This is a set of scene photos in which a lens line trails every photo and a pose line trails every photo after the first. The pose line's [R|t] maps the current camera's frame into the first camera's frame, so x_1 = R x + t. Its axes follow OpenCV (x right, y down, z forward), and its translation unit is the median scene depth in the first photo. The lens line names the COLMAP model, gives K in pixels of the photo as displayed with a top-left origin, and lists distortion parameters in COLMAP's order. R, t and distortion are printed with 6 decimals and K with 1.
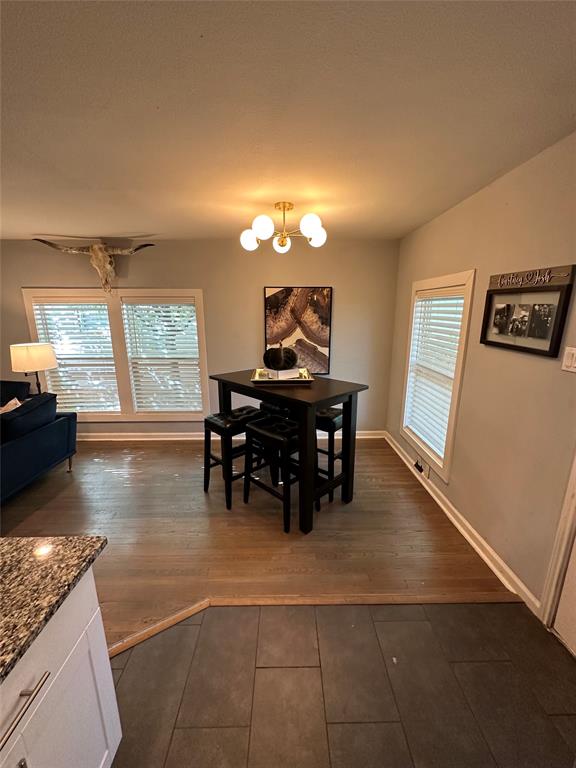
lens RADIAL K [[305.0, 0, 288.0], [0, 305.0, 384.0], [0, 0, 1]] dist [-0.000869, -0.000104]
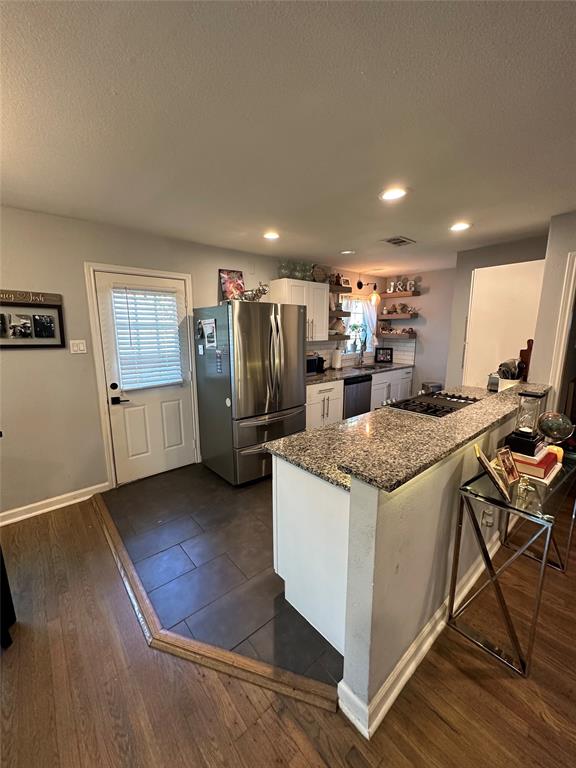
lens RADIAL K [[305.0, 0, 288.0], [0, 305.0, 384.0], [0, 0, 1]] dist [-0.000869, -0.000104]
pose [[-0.640868, -0.125148, 0.757381, -0.912959], [0.183479, 0.933054, 0.309429, -0.144548], [-0.745402, 0.337266, -0.575002, 0.831511]]
